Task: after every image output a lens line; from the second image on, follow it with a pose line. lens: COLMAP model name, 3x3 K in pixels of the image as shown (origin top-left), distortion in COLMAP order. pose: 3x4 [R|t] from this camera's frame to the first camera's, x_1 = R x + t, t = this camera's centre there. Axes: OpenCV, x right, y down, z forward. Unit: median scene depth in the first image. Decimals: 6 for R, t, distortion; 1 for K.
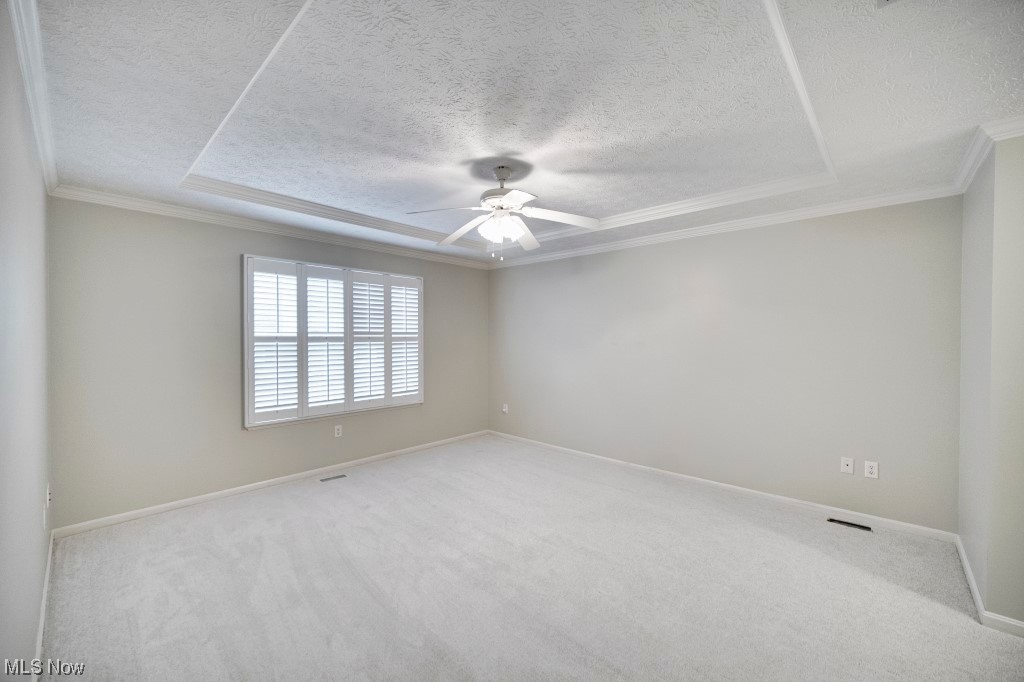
lens RADIAL K [[405.7, 0, 510.2], [0, 405.7, 340.6], [0, 0, 1]] dist [-0.000902, -0.000401]
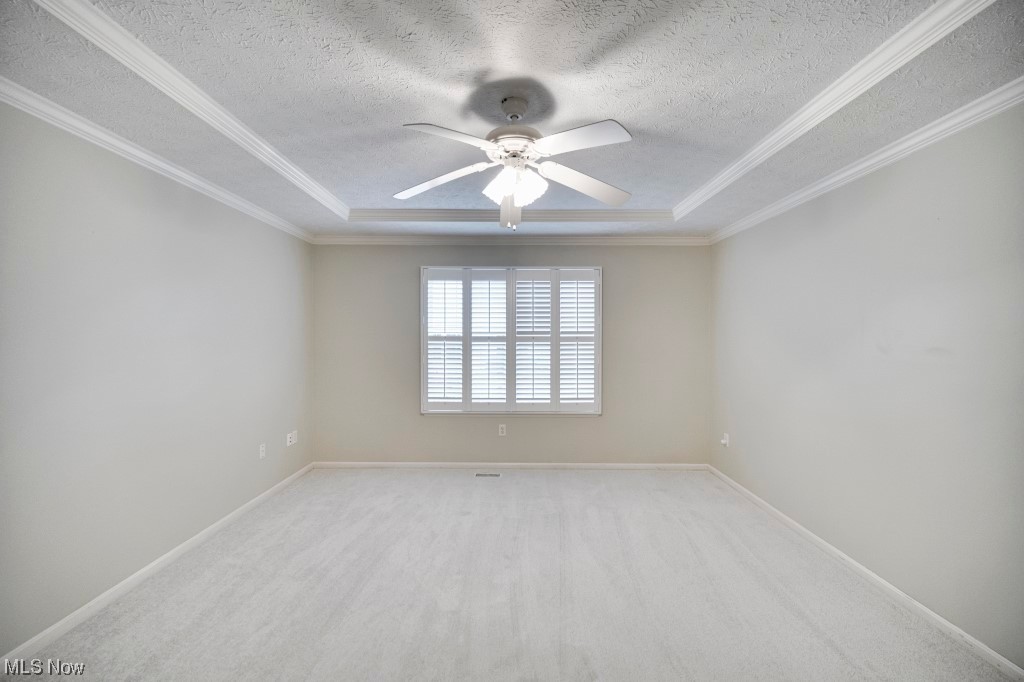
lens RADIAL K [[405.7, 0, 510.2], [0, 405.7, 340.6], [0, 0, 1]] dist [-0.000902, -0.000401]
pose [[0.678079, 0.007551, -0.734950, 0.342263], [-0.008620, 0.999960, 0.002321, -0.001923], [0.734939, 0.004762, 0.678117, 0.343009]]
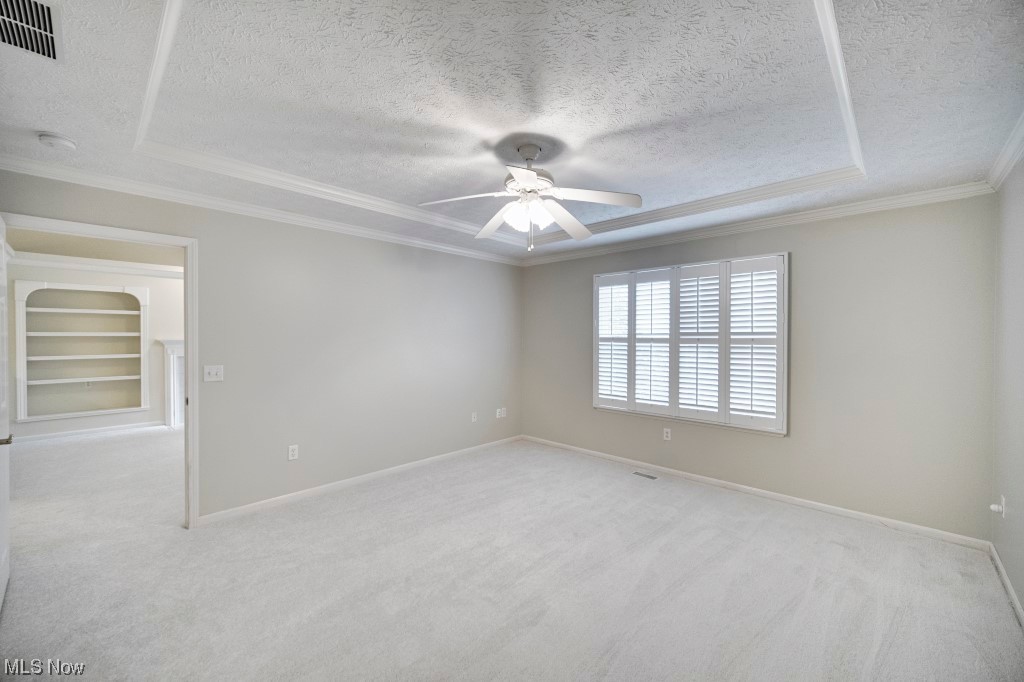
lens RADIAL K [[405.7, 0, 510.2], [0, 405.7, 340.6], [0, 0, 1]] dist [-0.000902, -0.000401]
pose [[-0.016761, 0.007057, -0.999835, 0.585021], [-0.012438, 0.999896, 0.007265, -0.005909], [0.999782, 0.012558, -0.016672, 0.660369]]
